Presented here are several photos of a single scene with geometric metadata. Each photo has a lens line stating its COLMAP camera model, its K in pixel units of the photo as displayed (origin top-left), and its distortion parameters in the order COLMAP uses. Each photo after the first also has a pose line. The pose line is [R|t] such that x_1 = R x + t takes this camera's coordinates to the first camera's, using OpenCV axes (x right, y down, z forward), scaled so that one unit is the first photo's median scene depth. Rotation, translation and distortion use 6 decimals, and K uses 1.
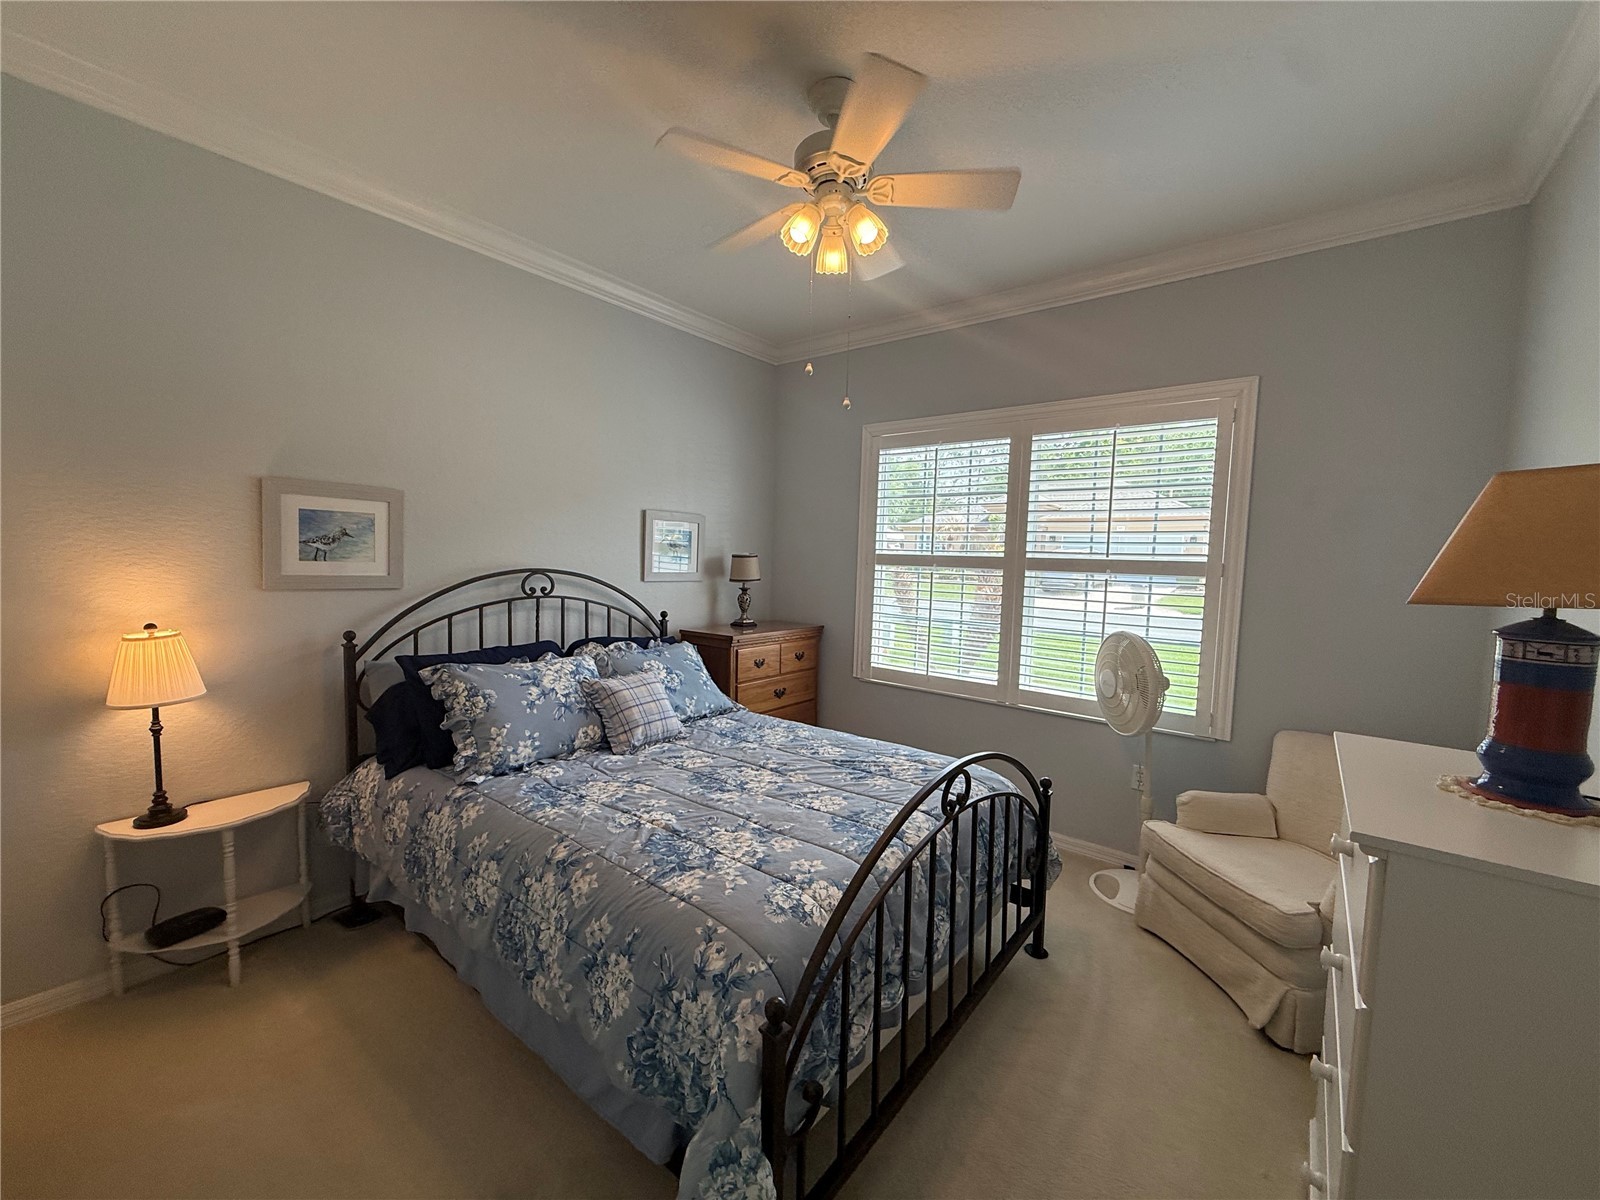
lens RADIAL K [[638.5, 0, 792.2], [0, 638.5, 601.4], [0, 0, 1]] dist [0.001440, -0.000584]
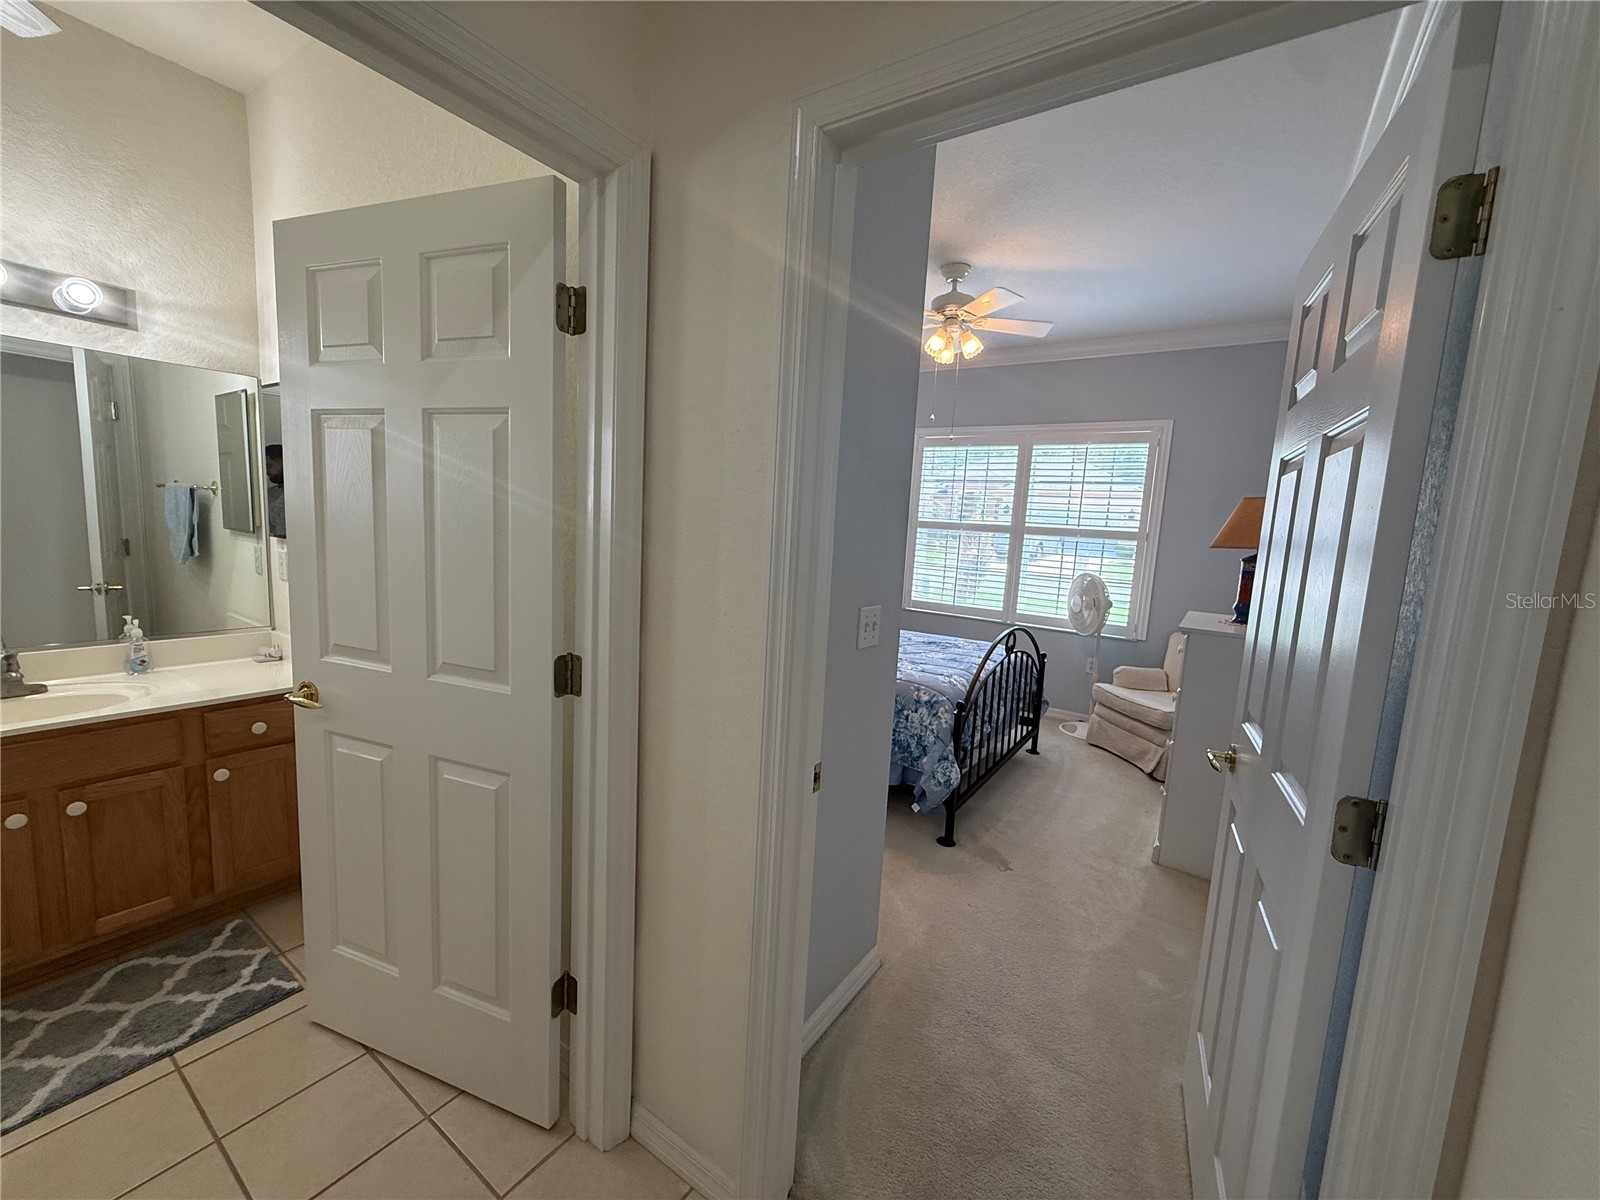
lens RADIAL K [[638.5, 0, 798.7], [0, 638.5, 599.0], [0, 0, 1]] dist [0.001440, -0.000584]
pose [[0.996202, 0.020226, 0.084693, -0.363433], [-0.024913, 0.998195, 0.054651, 0.043090], [-0.083435, -0.056553, 0.994907, -0.583636]]
